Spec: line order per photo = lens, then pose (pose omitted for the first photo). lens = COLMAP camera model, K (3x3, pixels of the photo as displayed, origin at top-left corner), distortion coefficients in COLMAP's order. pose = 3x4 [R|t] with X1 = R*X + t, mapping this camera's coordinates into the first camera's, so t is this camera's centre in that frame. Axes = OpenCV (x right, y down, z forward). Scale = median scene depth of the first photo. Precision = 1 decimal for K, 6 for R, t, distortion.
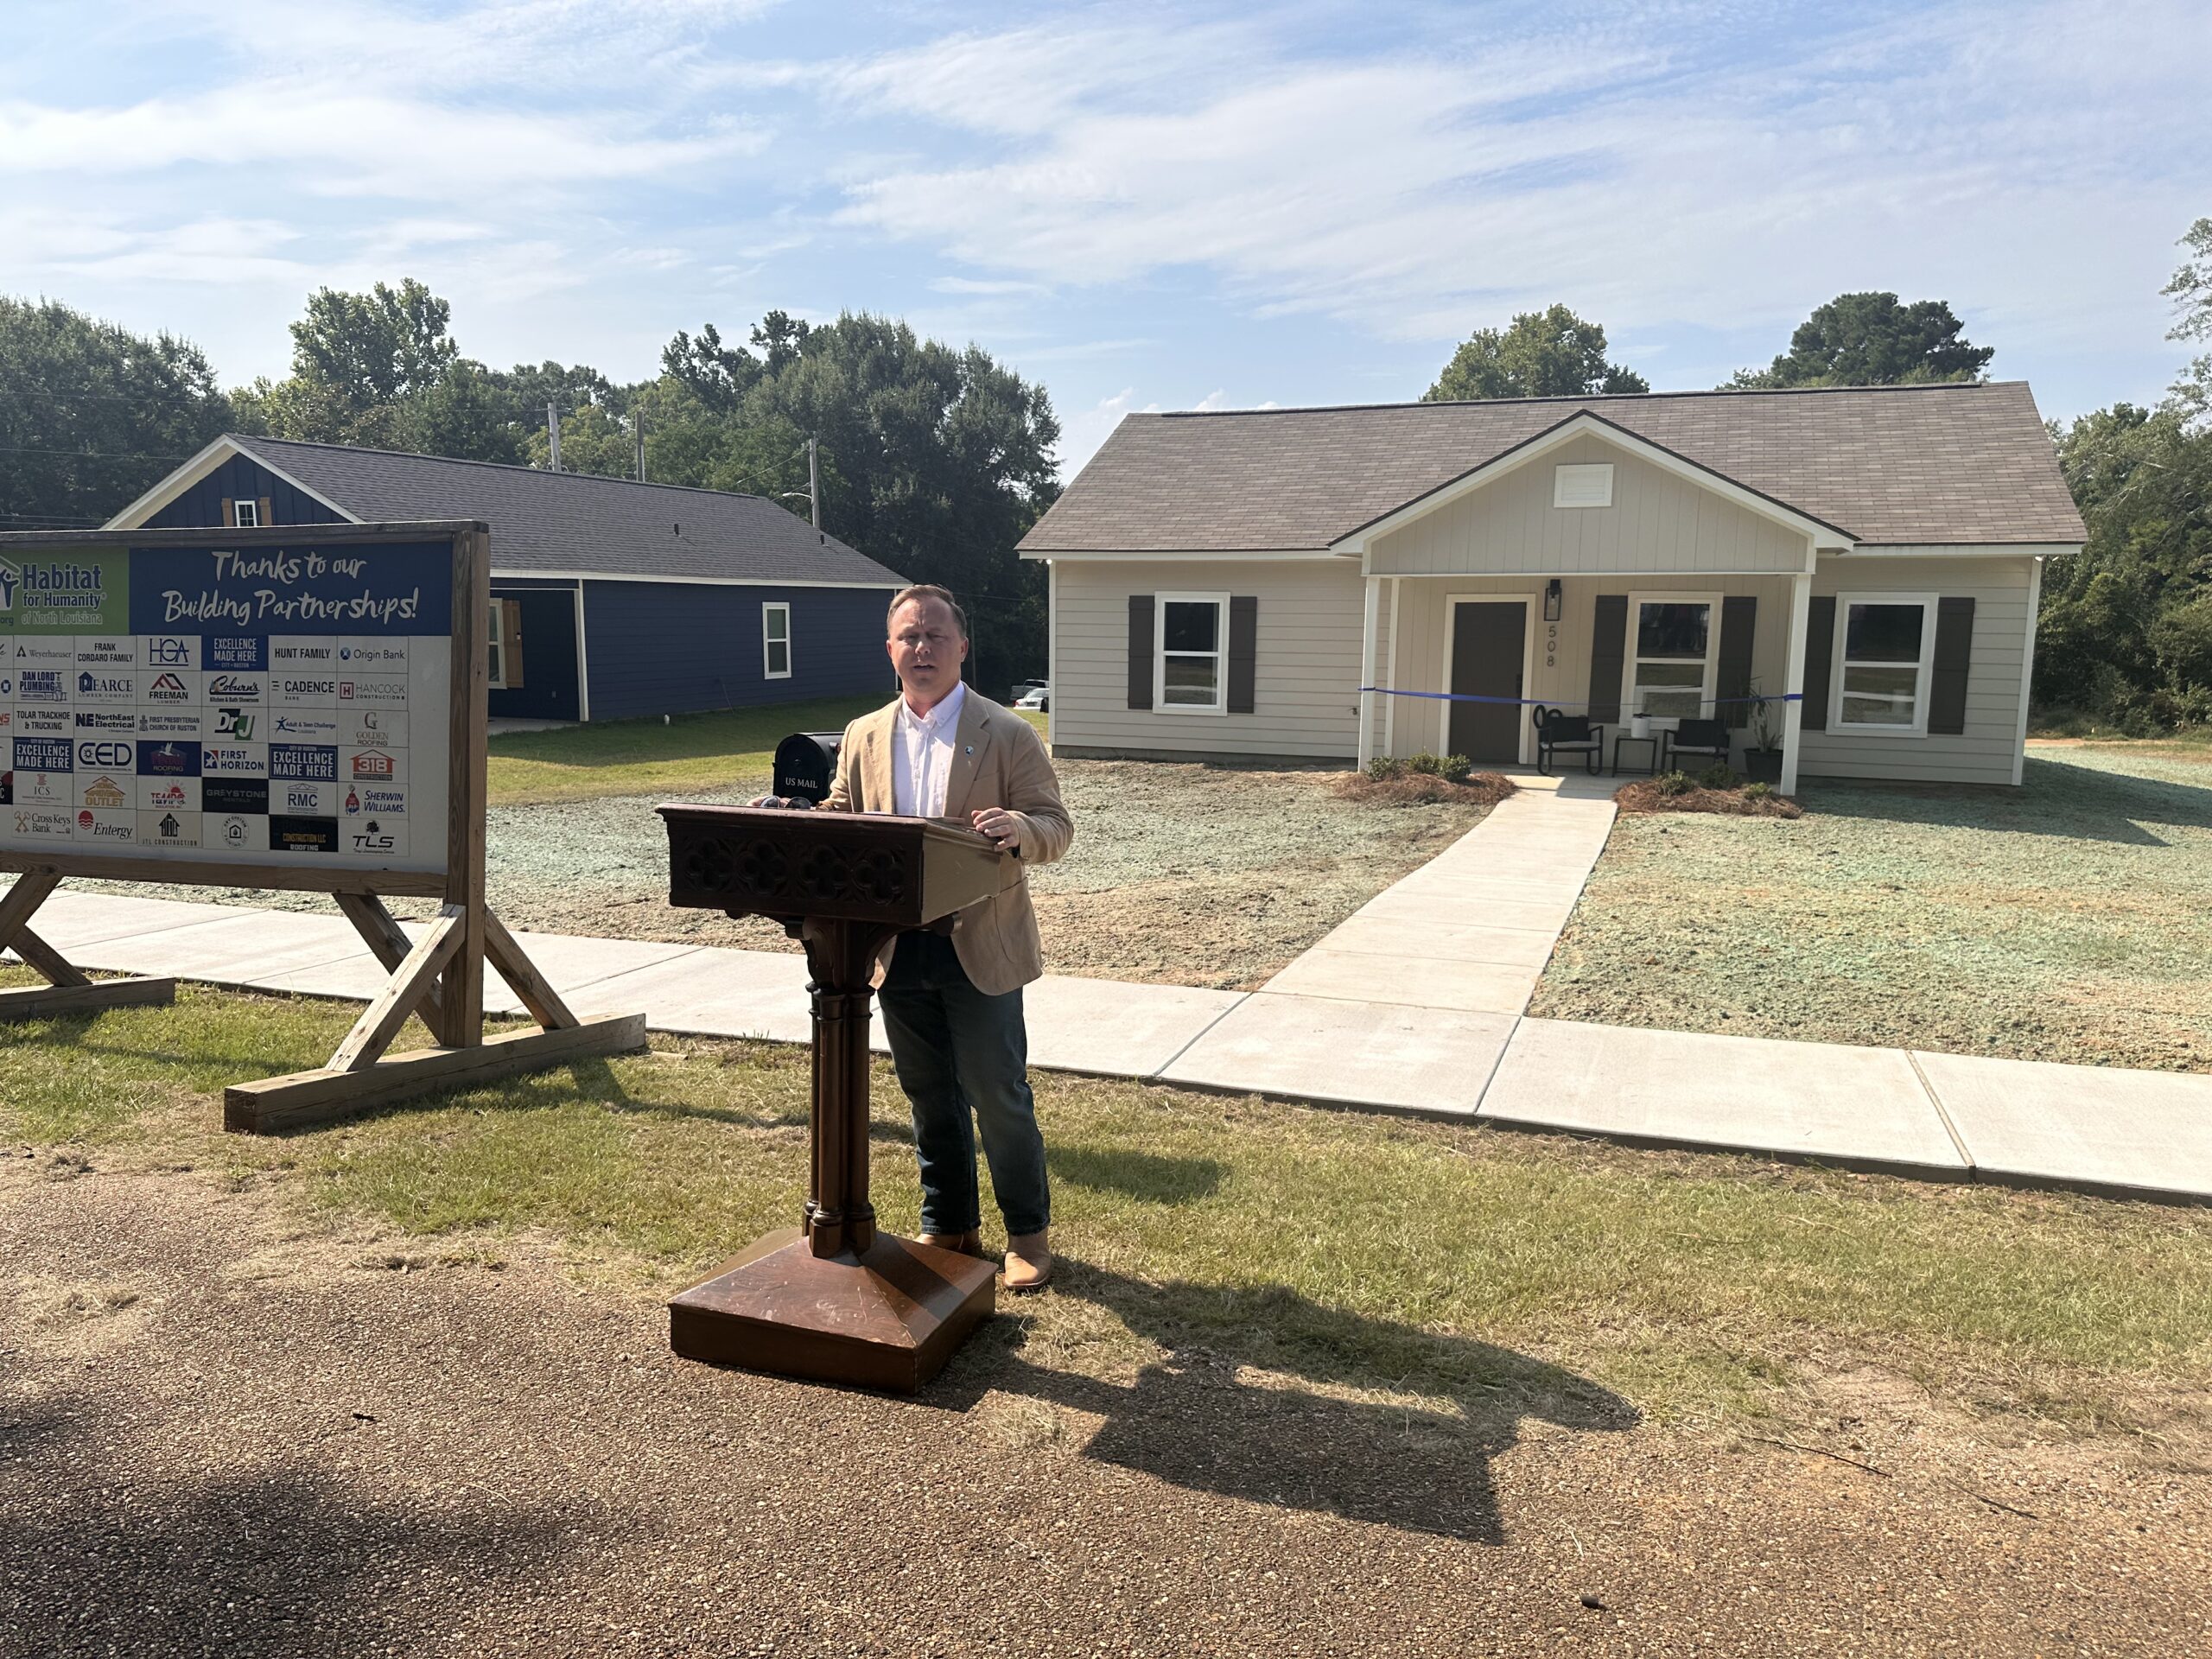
lens RADIAL K [[1554.3, 0, 1088.6], [0, 1554.3, 843.0], [0, 0, 1]] dist [0.043249, -0.051249]
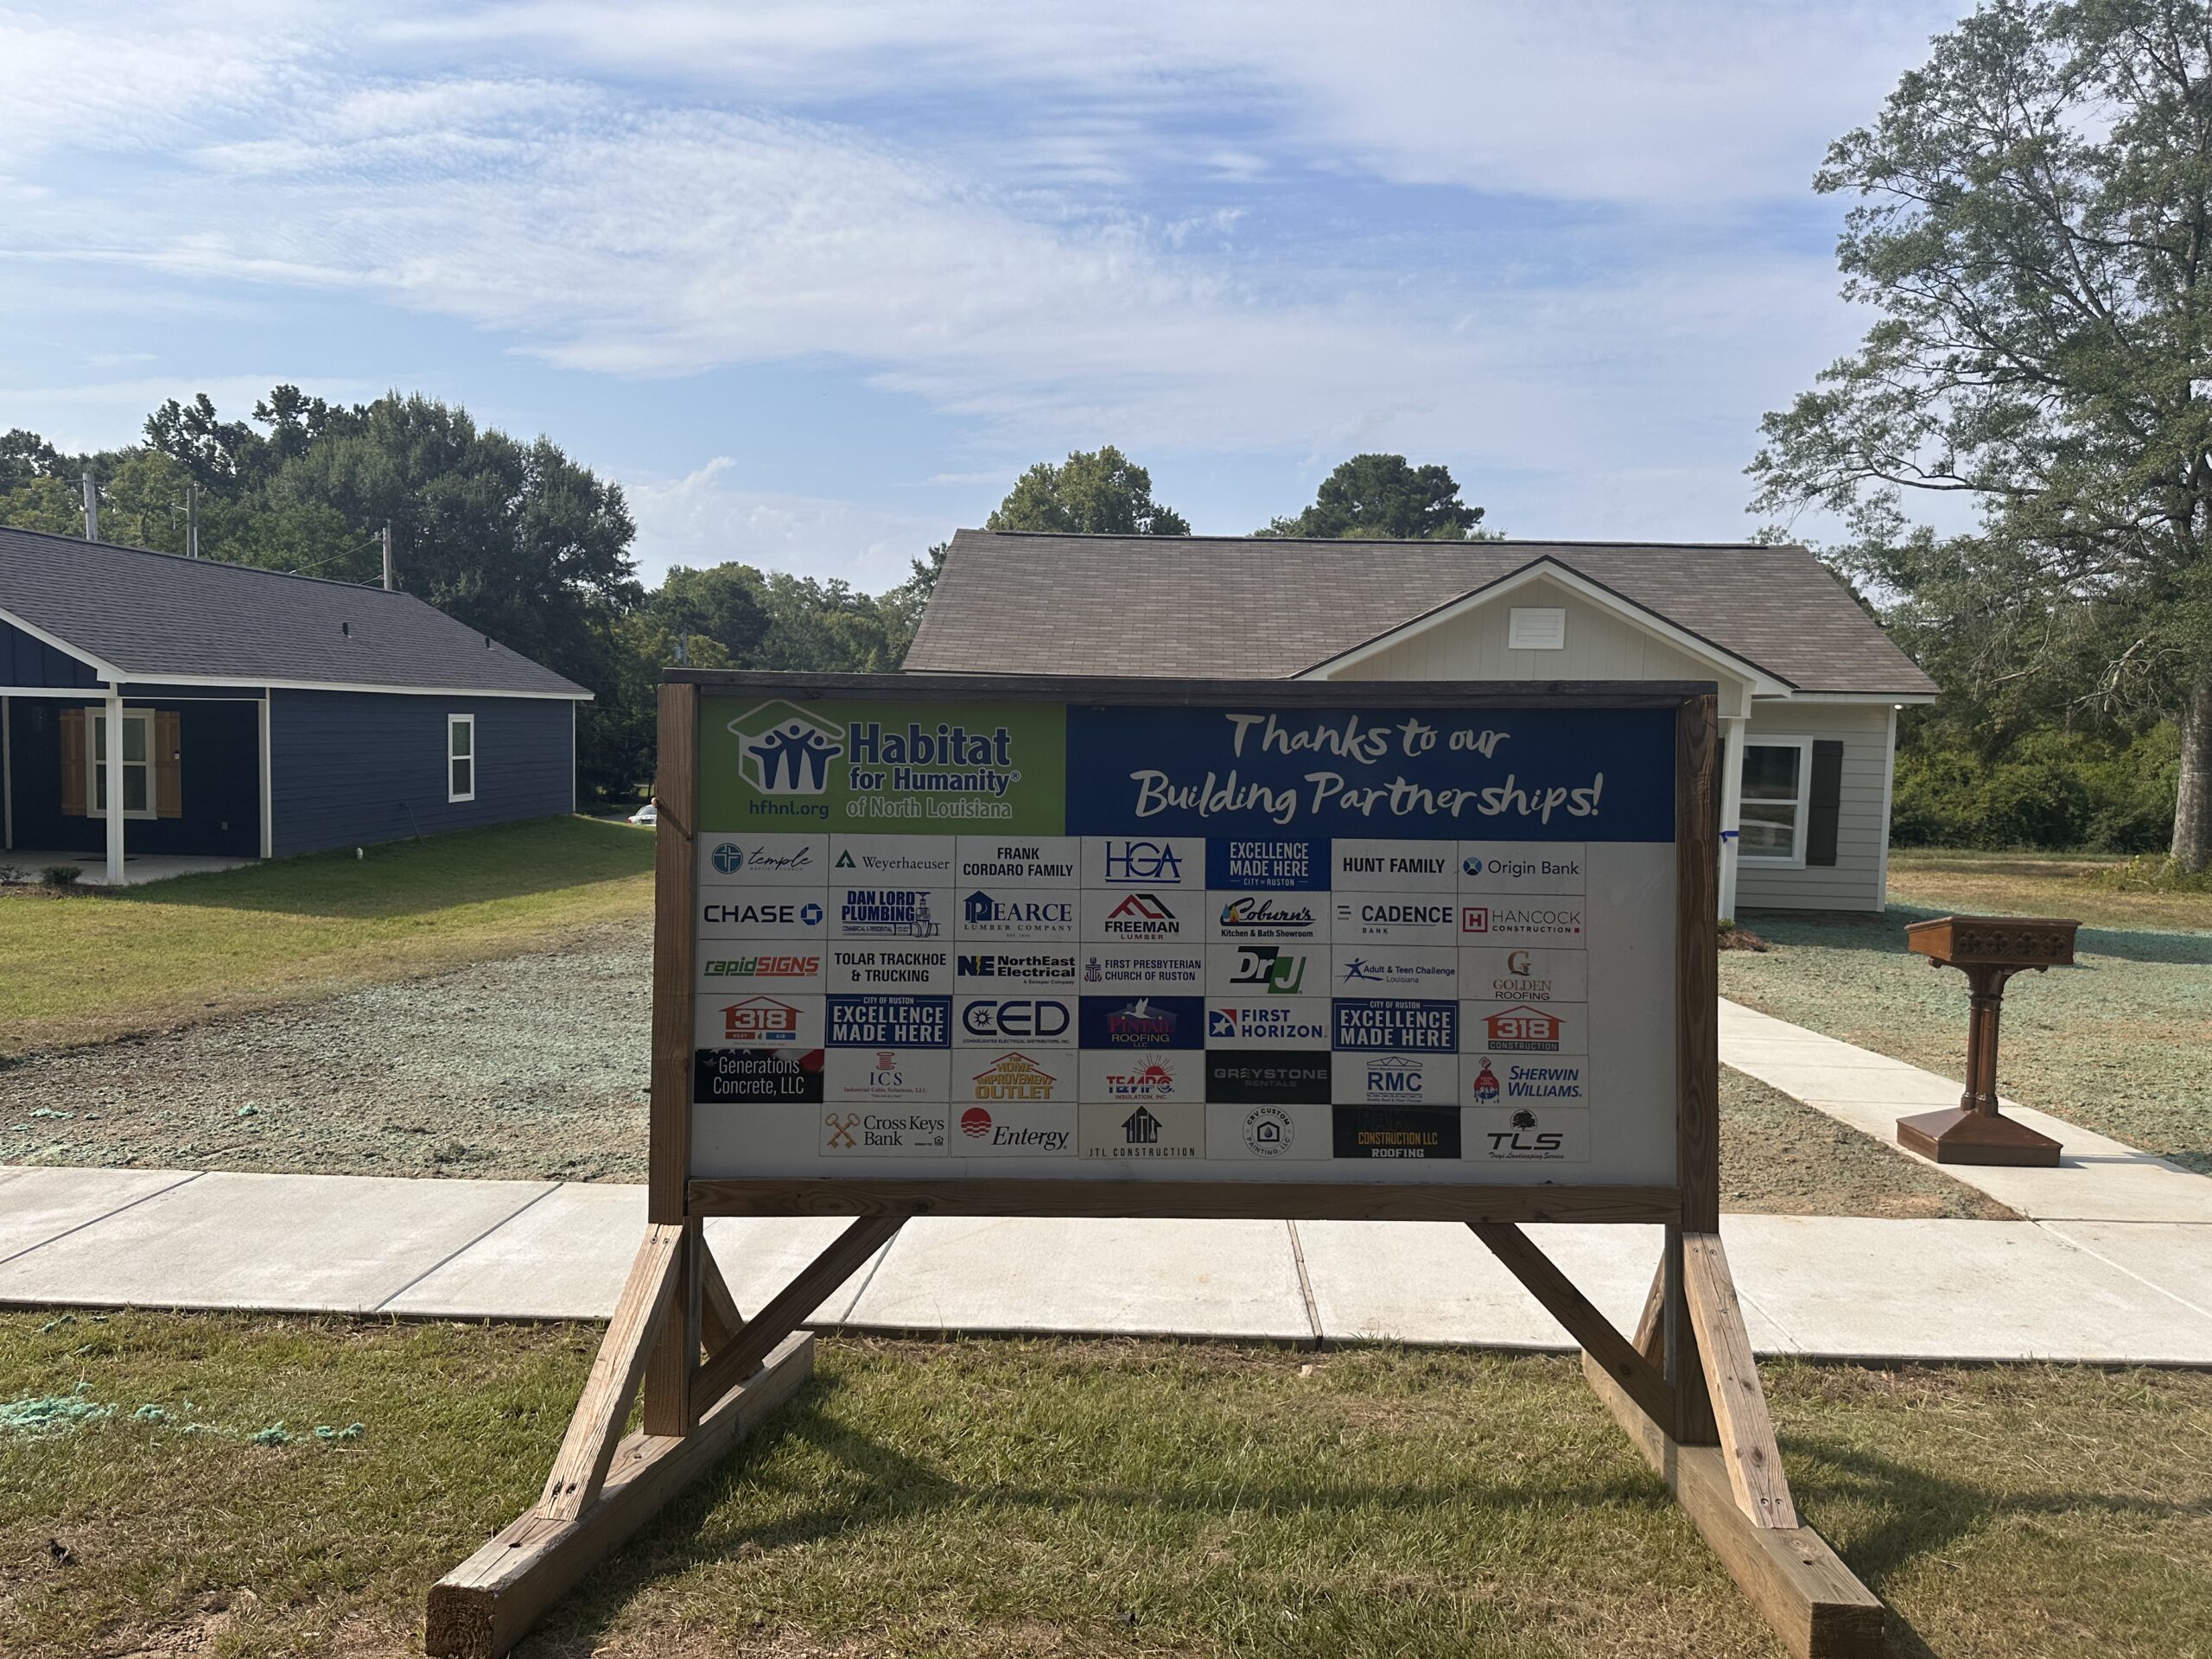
lens RADIAL K [[1554.3, 0, 1109.6], [0, 1554.3, 846.4], [0, 0, 1]] dist [0.043249, -0.051249]
pose [[0.949455, -0.008879, 0.313776, -0.588952], [0.030450, 0.997491, -0.063913, -0.063566], [-0.312422, 0.070238, 0.947343, 0.280459]]
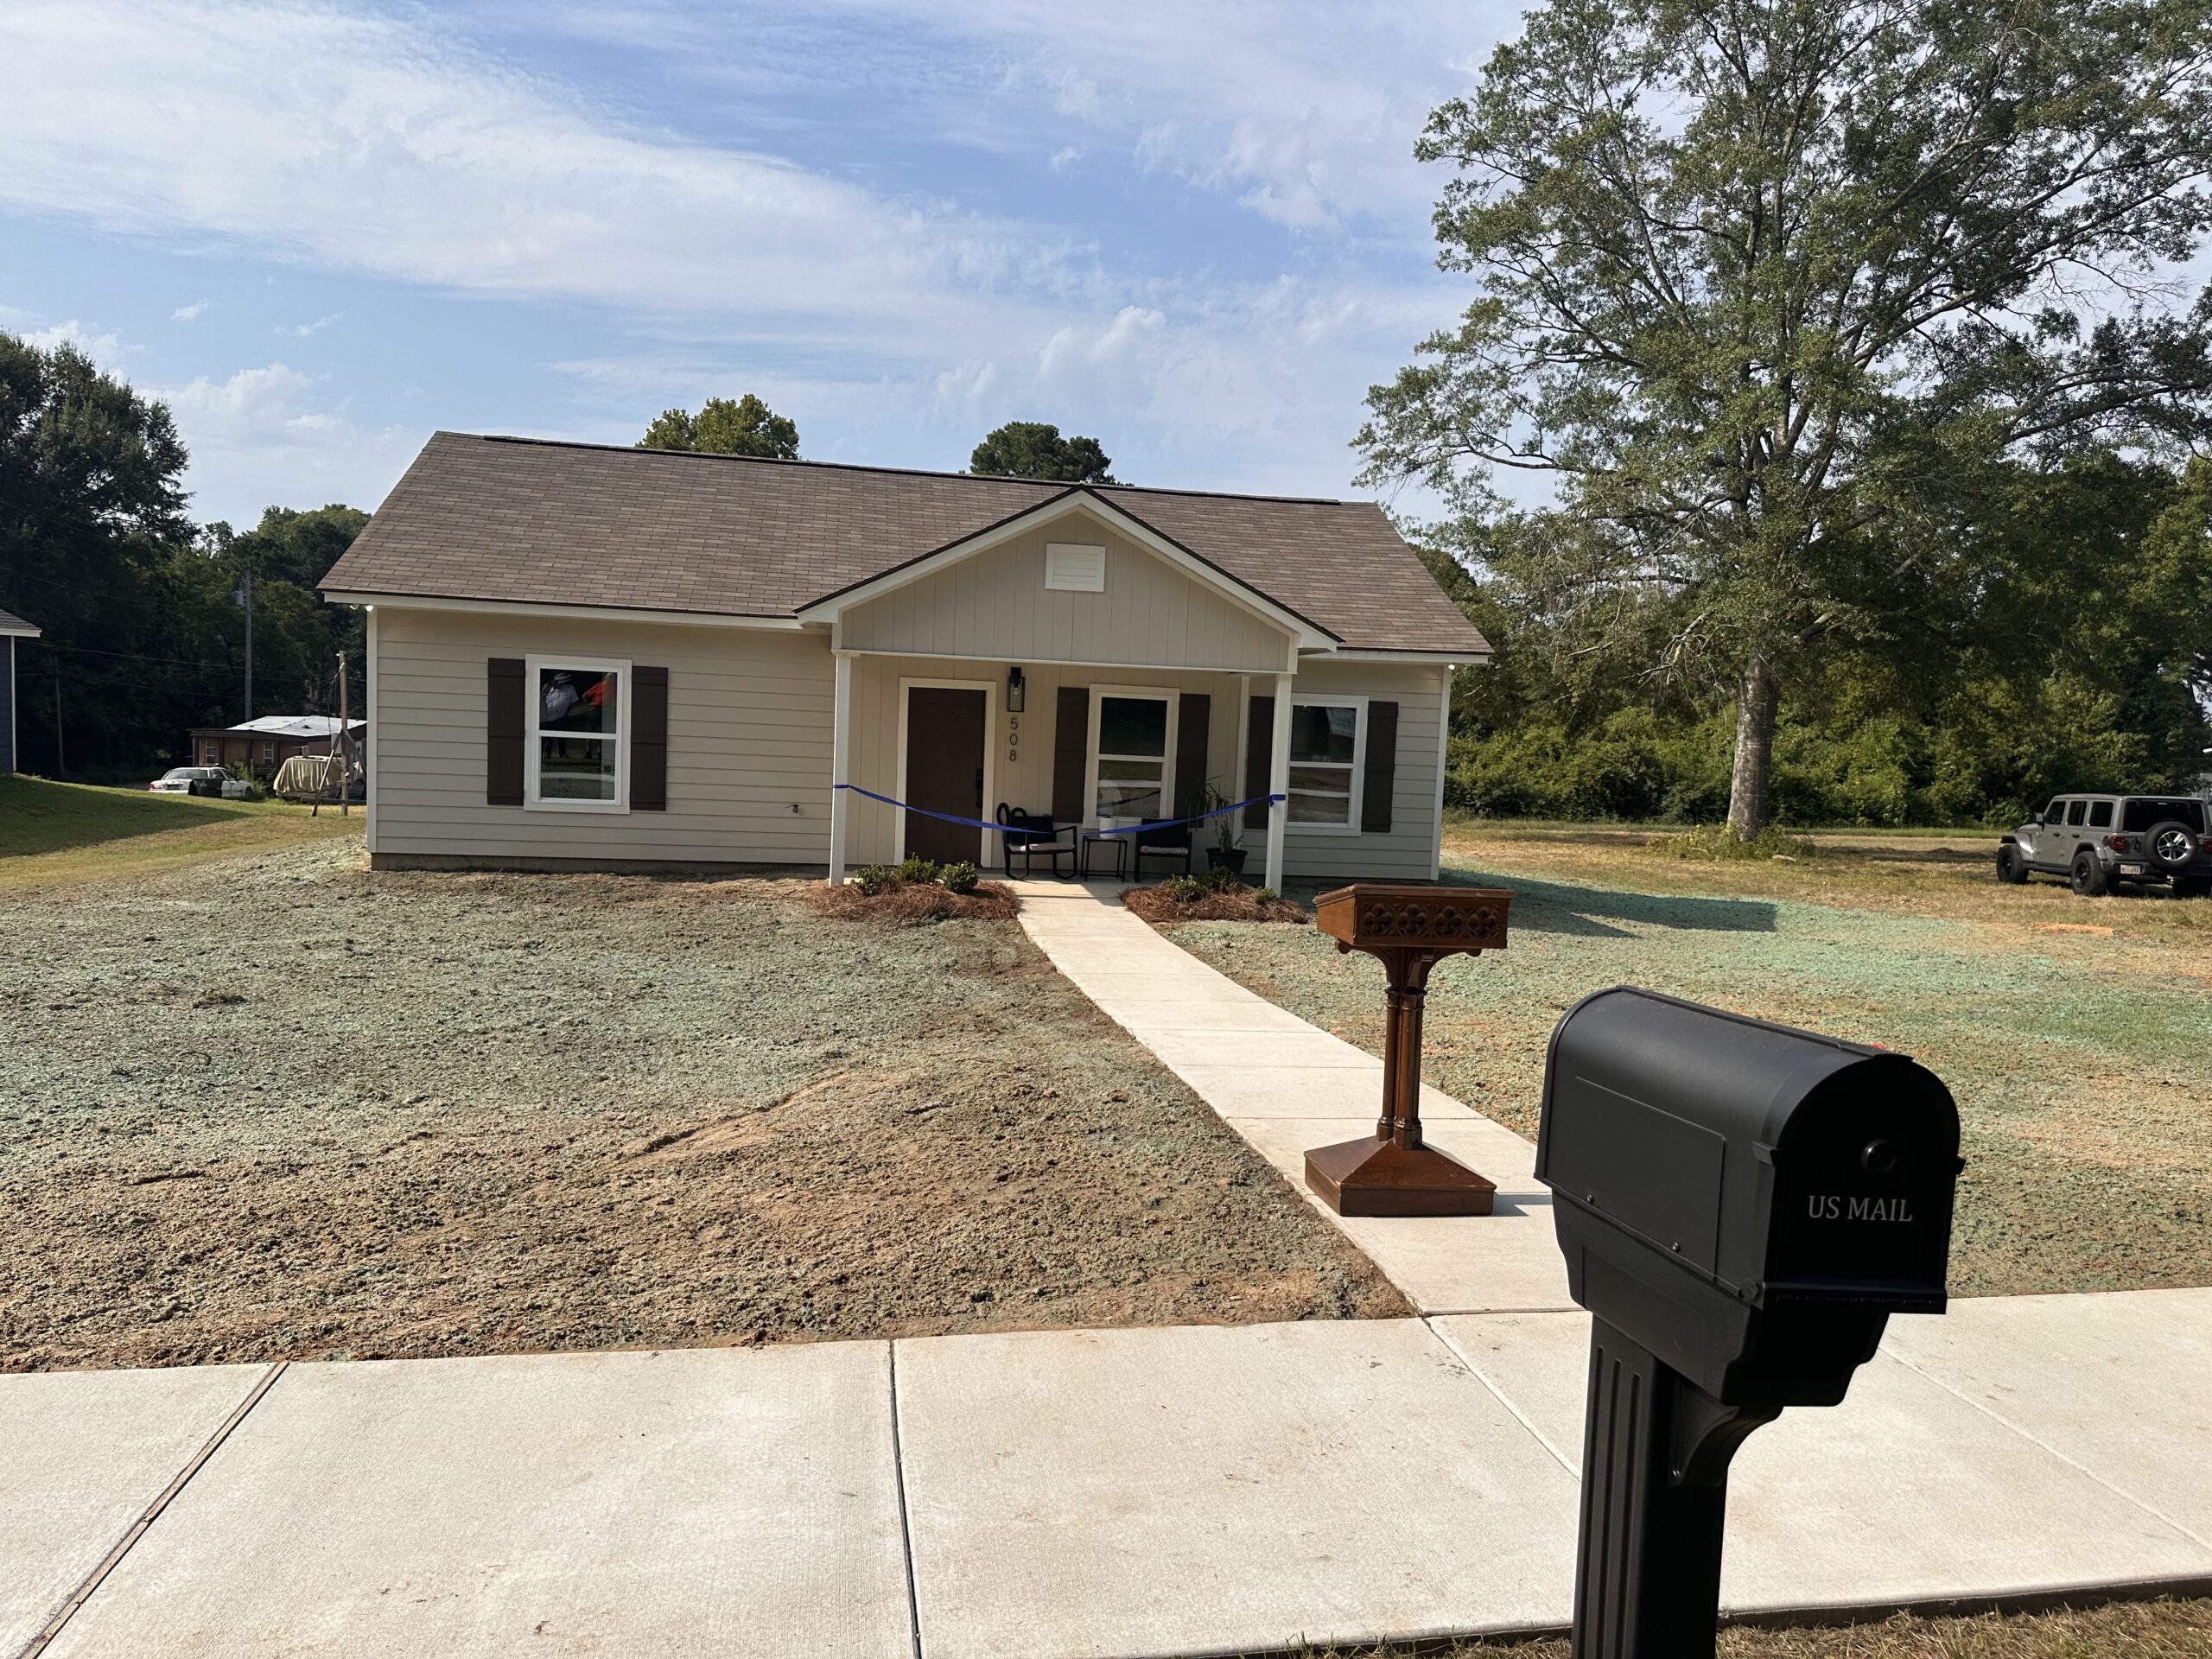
lens RADIAL K [[1554.3, 0, 1120.4], [0, 1554.3, 851.6], [0, 0, 1]] dist [0.043249, -0.051249]
pose [[0.859919, -0.017781, 0.510120, -0.272922], [0.041664, 0.998503, -0.035430, -0.061221], [-0.508727, 0.051721, 0.859373, 0.466997]]
